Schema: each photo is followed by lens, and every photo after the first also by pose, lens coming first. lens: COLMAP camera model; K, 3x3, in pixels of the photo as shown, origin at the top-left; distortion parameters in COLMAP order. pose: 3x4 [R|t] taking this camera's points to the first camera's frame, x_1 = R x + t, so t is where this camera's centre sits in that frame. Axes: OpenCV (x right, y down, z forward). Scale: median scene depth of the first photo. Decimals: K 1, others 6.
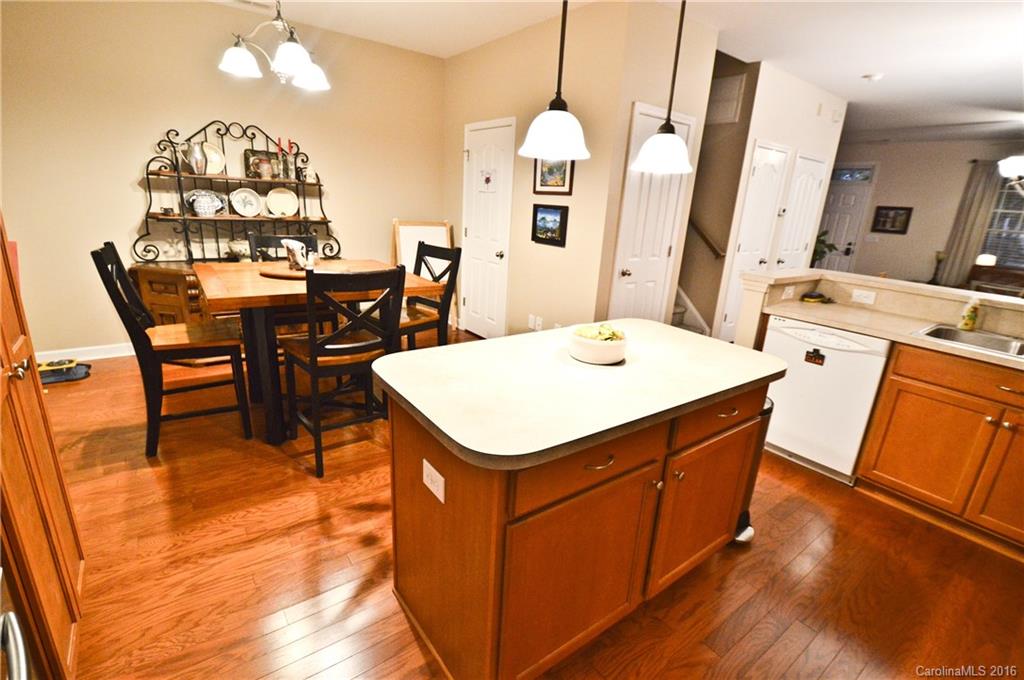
lens RADIAL K [[455.6, 0, 514.6], [0, 455.6, 345.3], [0, 0, 1]] dist [0.001133, -0.014651]
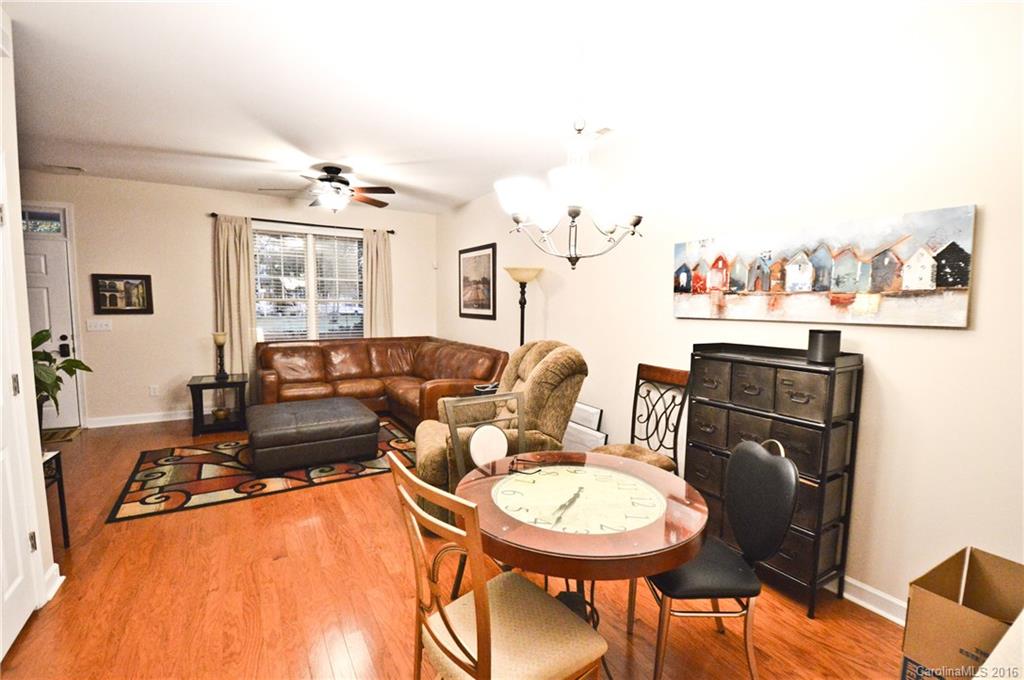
lens RADIAL K [[455.6, 0, 514.6], [0, 455.6, 345.3], [0, 0, 1]] dist [0.001133, -0.014651]
pose [[0.085991, -0.152072, 0.984622, 0.241176], [0.290448, 0.949180, 0.121232, -0.126117], [-0.953019, 0.275557, 0.125790, 0.413176]]
